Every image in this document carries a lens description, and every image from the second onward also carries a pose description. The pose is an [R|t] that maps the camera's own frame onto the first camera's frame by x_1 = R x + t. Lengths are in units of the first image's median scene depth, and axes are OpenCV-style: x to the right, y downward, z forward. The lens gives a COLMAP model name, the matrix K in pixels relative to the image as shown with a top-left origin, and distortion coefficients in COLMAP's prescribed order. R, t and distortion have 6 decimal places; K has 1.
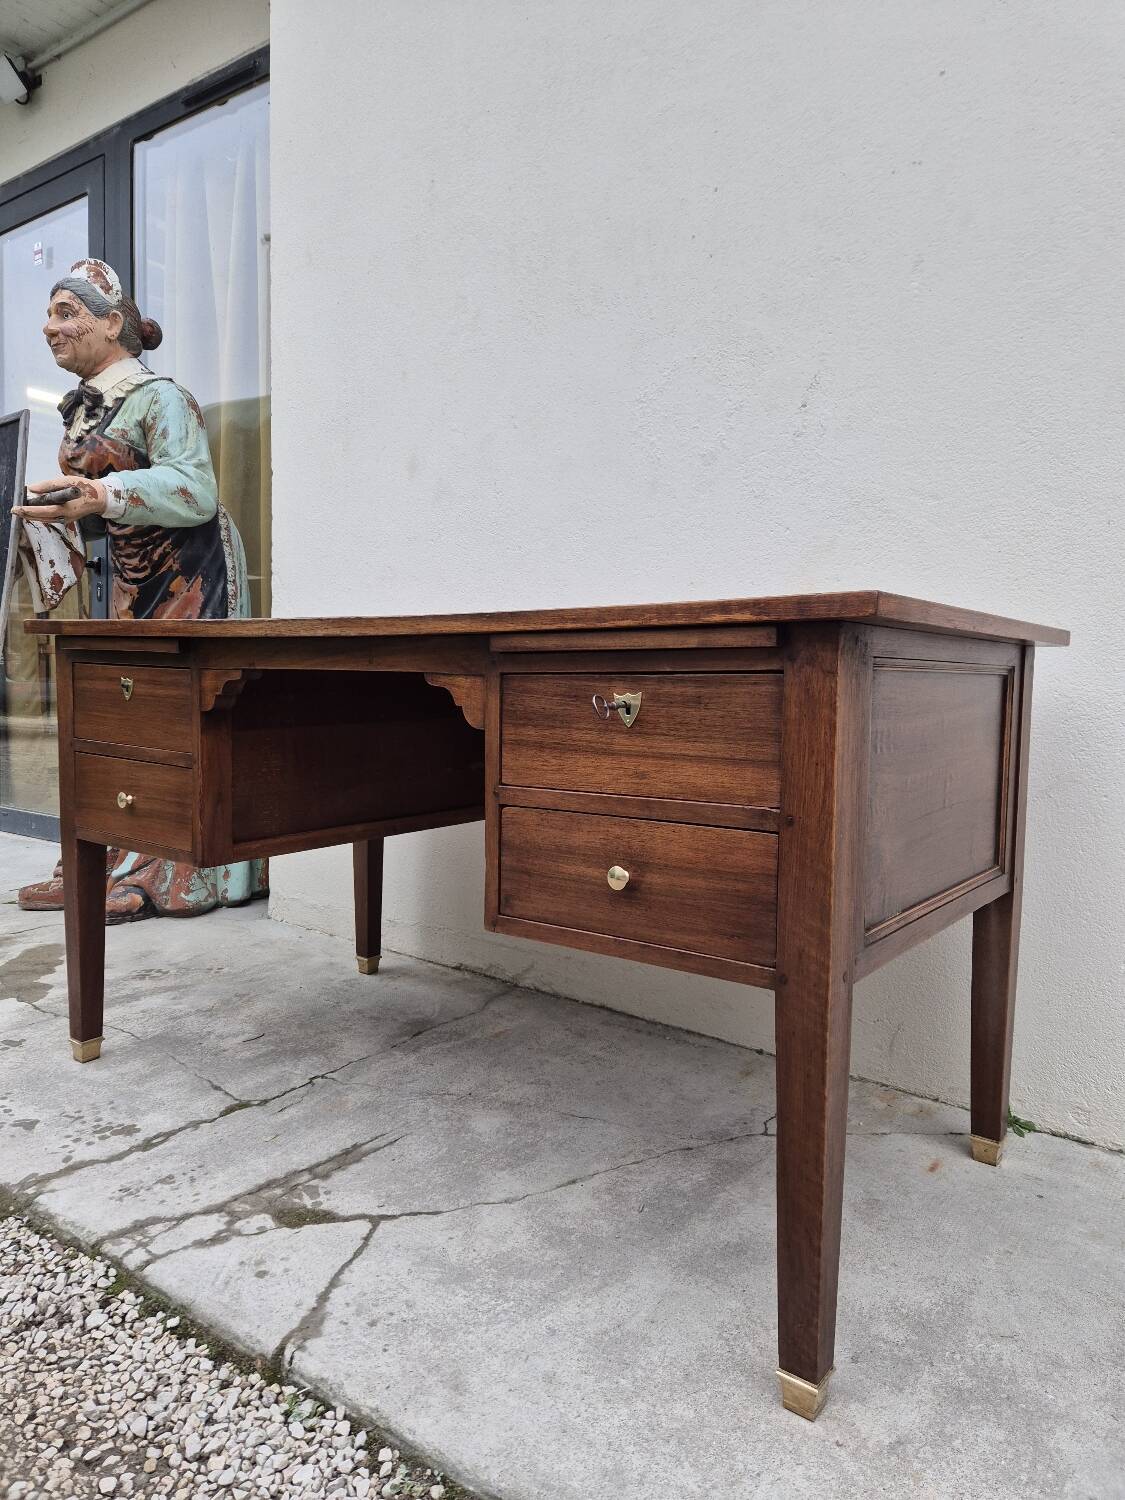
lens RADIAL K [[1005.1, 0, 569.1], [0, 1005.1, 745.2], [0, 0, 1]] dist [0.082631, -0.064260]
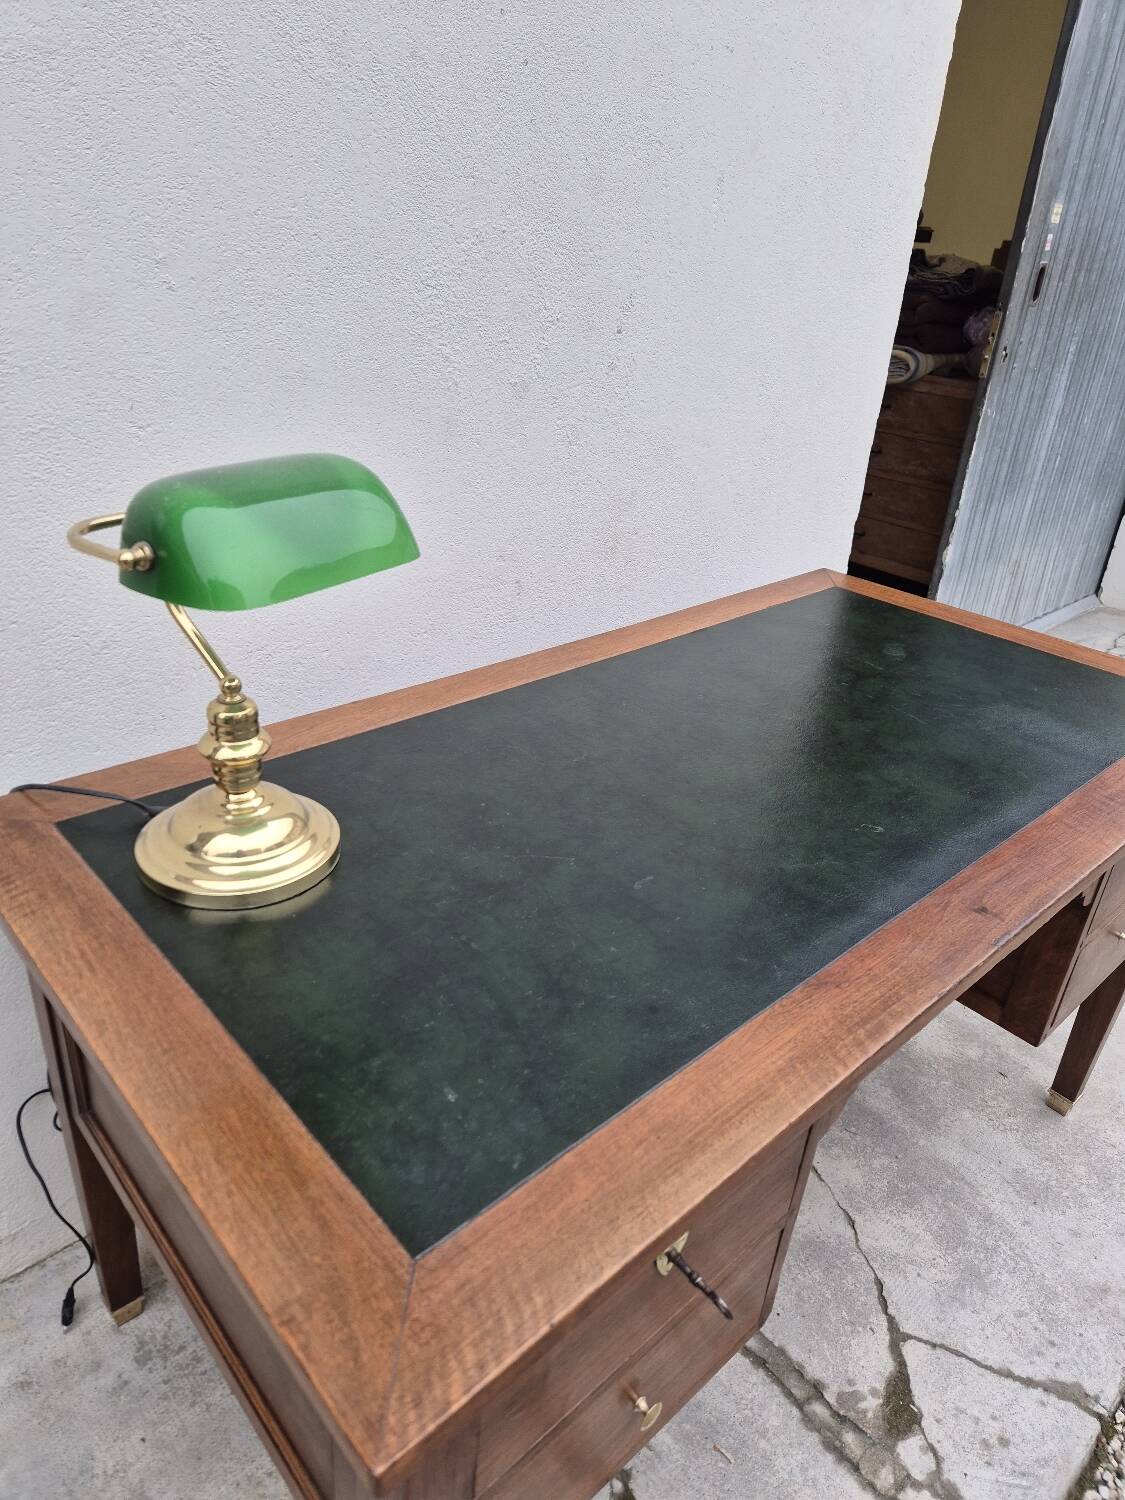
lens RADIAL K [[1002.8, 0, 551.9], [0, 1002.8, 746.1], [0, 0, 1]] dist [0.073255, -0.056176]
pose [[0.183791, -0.462574, 0.867321, -0.892144], [0.010017, 0.883188, 0.468913, -0.579352], [-0.982914, -0.077494, 0.166956, 1.217776]]
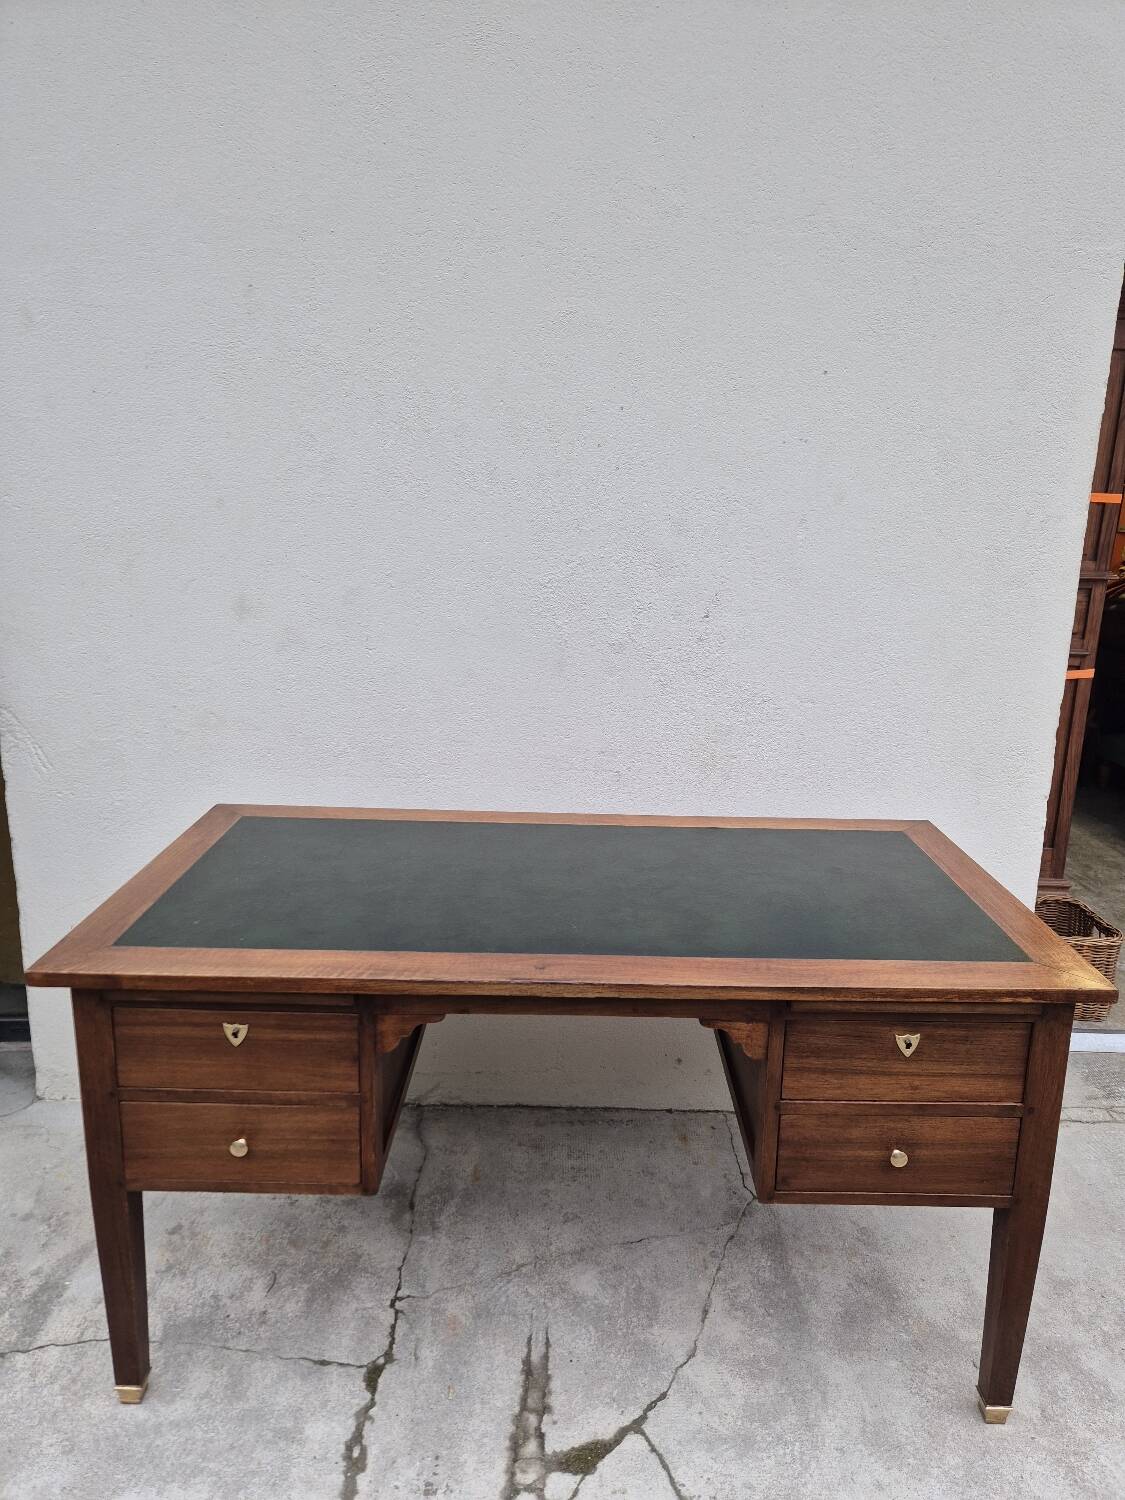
lens RADIAL K [[1001.0, 0, 569.4], [0, 1001.0, 749.2], [0, 0, 1]] dist [0.087302, -0.071728]
pose [[0.798747, -0.150899, 0.582437, -0.842769], [0.039942, 0.979202, 0.198919, -0.578759], [-0.600340, -0.135622, 0.788161, 0.186815]]
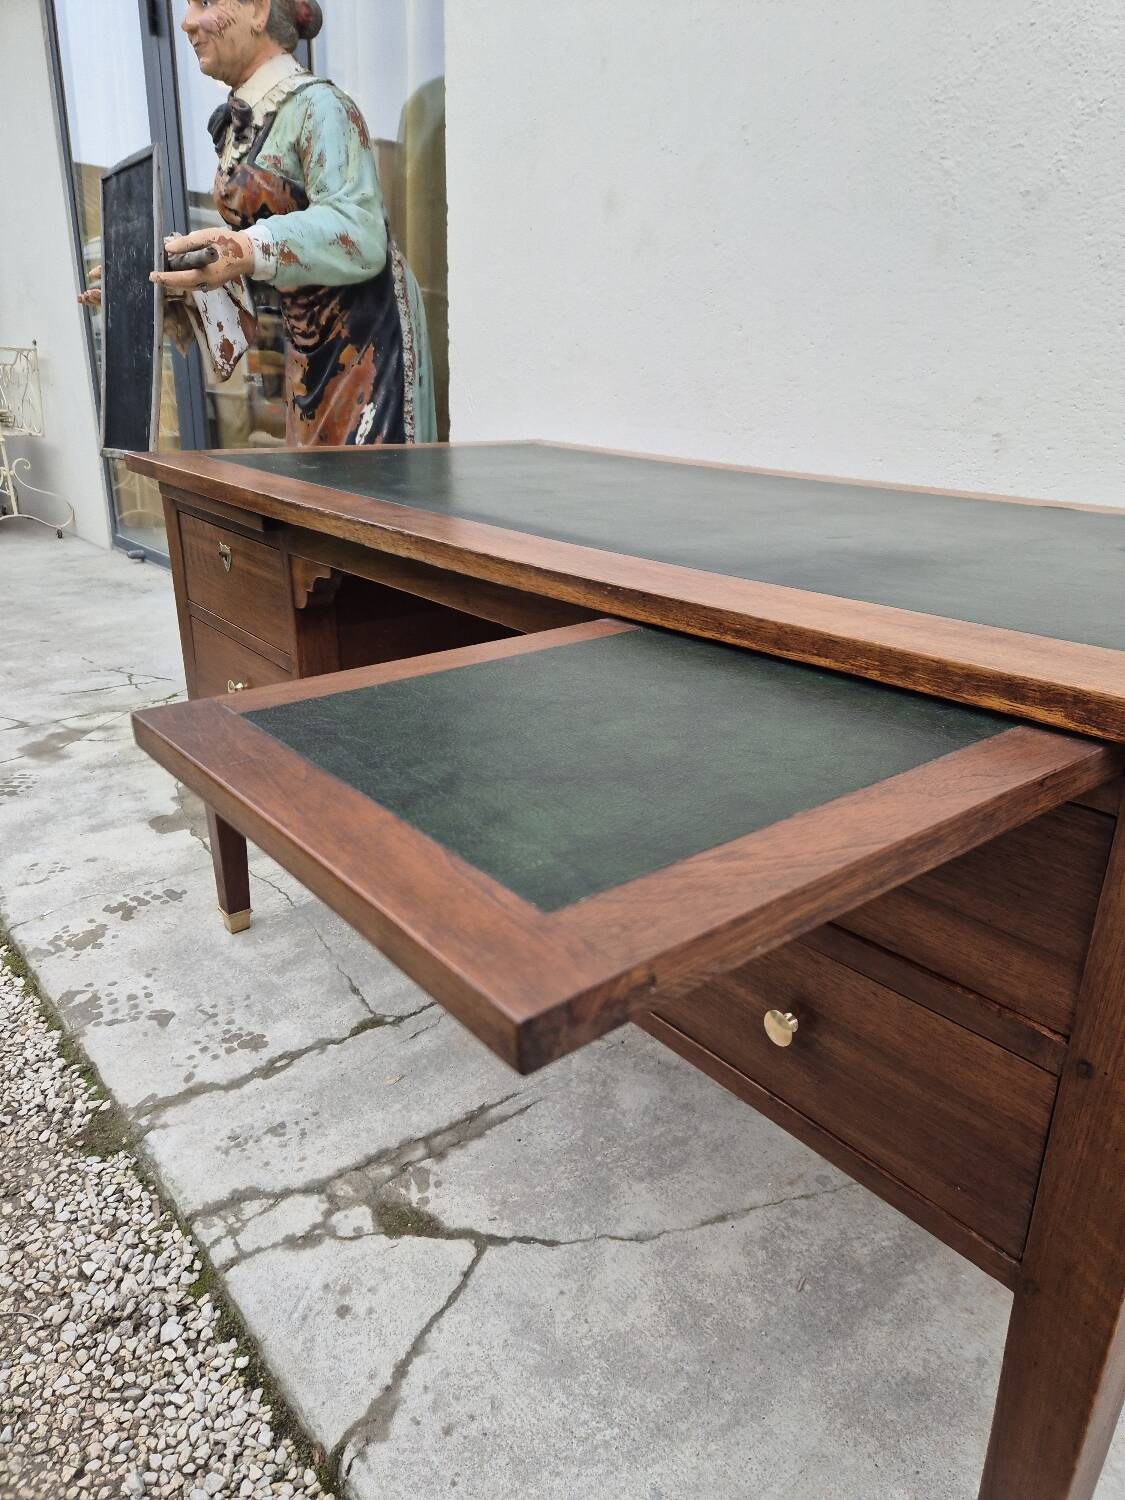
lens RADIAL K [[1005.9, 0, 576.6], [0, 1005.9, 743.6], [0, 0, 1]] dist [0.070475, -0.054860]
pose [[0.972563, 0.085990, -0.216166, 0.037043], [-0.023806, 0.961089, 0.275210, -0.176606], [0.231420, -0.262513, 0.936766, 0.322123]]
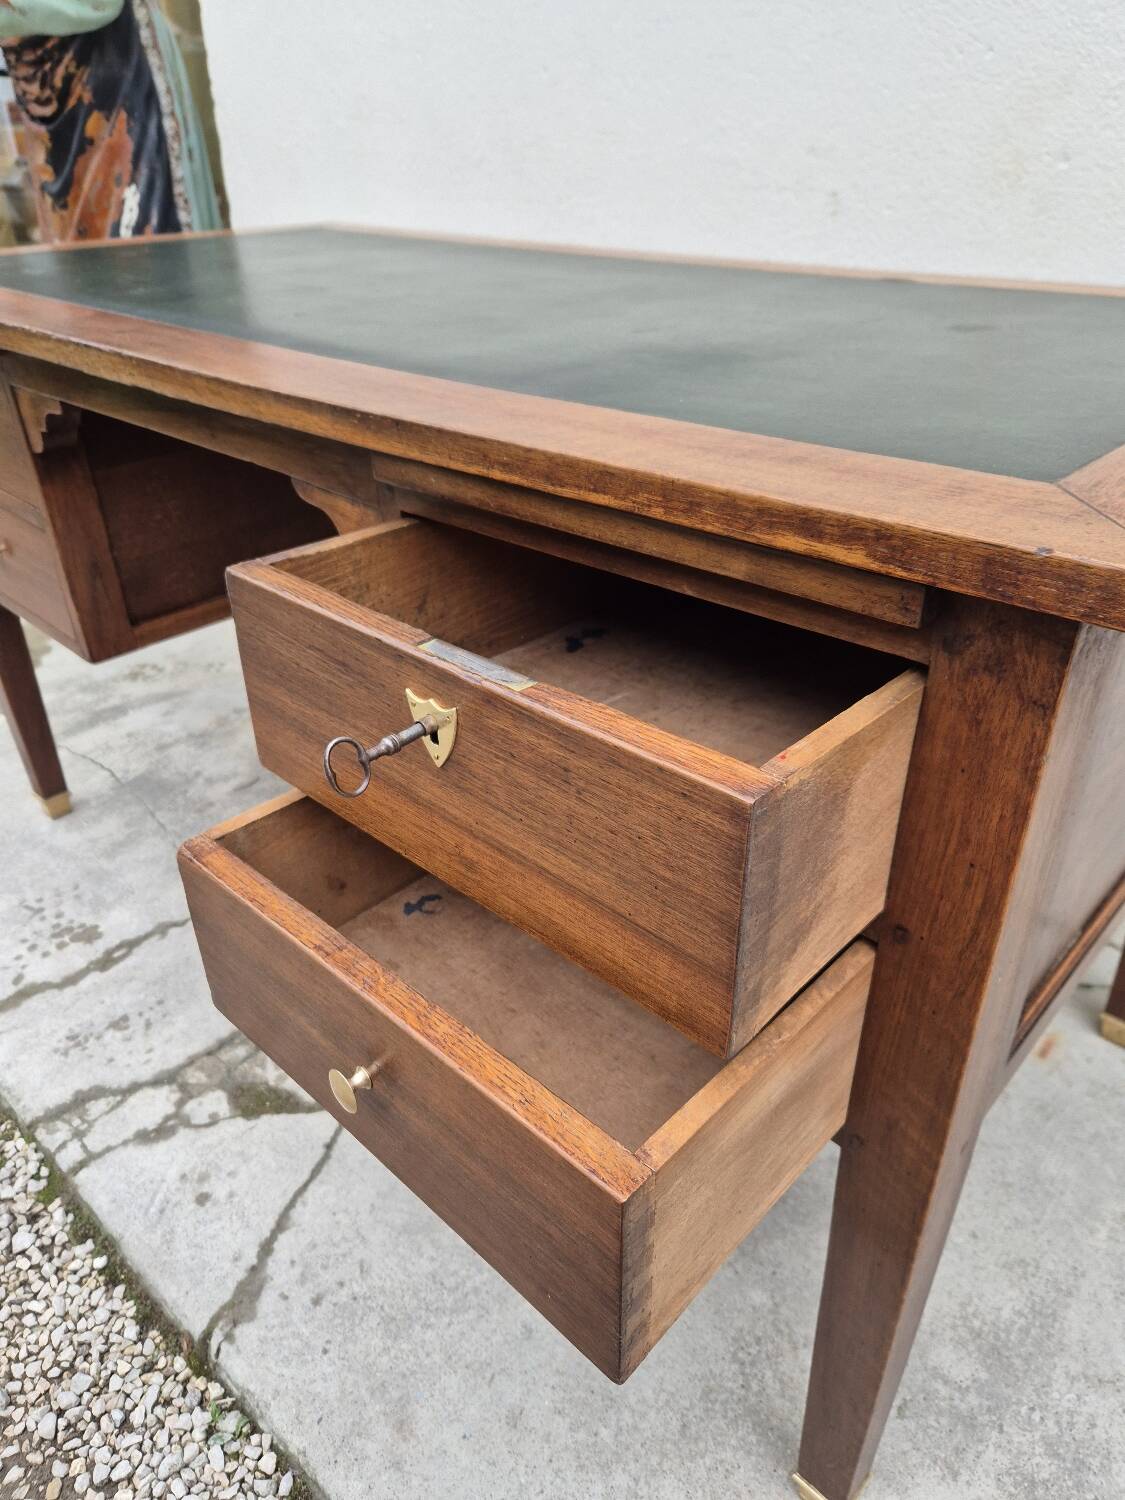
lens RADIAL K [[1022.9, 0, 561.6], [0, 1022.9, 754.3], [0, 0, 1]] dist [0.047124, -0.042186]
pose [[0.993808, 0.029582, -0.107099, 0.070899], [0.021992, 0.892466, 0.450578, -0.177137], [0.108911, -0.450144, 0.886289, 0.396708]]
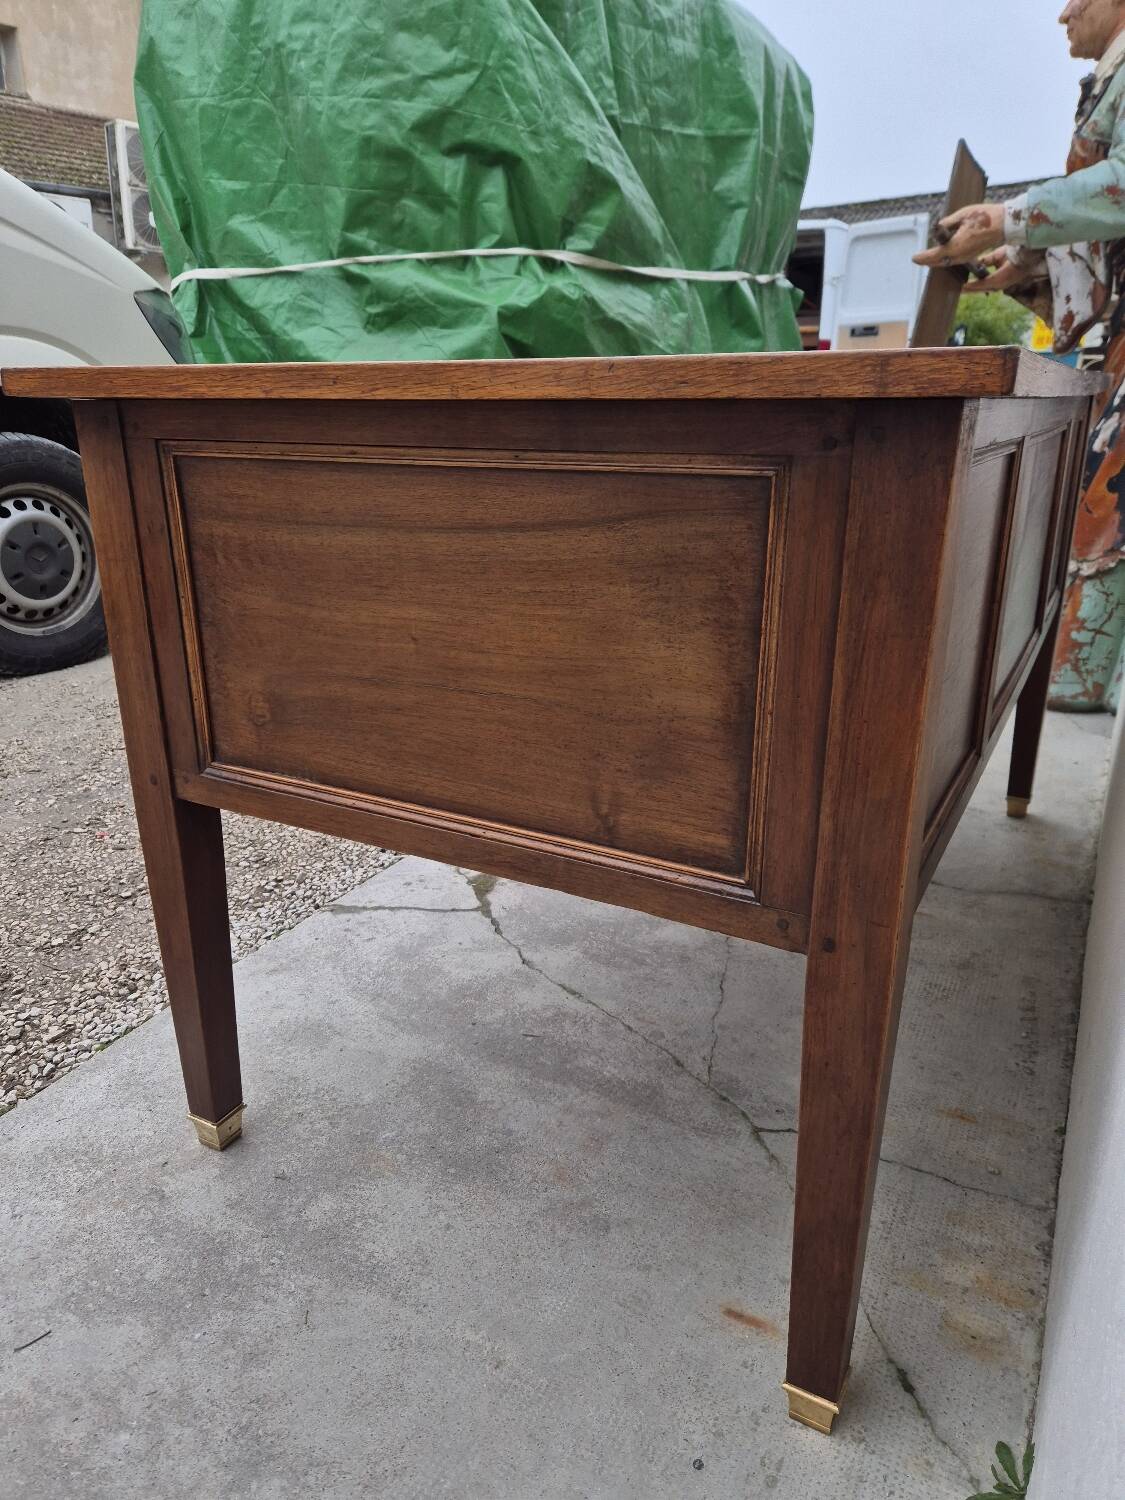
lens RADIAL K [[1002.8, 0, 551.9], [0, 1002.8, 746.1], [0, 0, 1]] dist [0.073255, -0.056176]
pose [[0.144260, 0.303050, -0.941993, 0.898726], [-0.062405, 0.952841, 0.296983, -0.087048], [0.987570, 0.015943, 0.156368, 0.885408]]
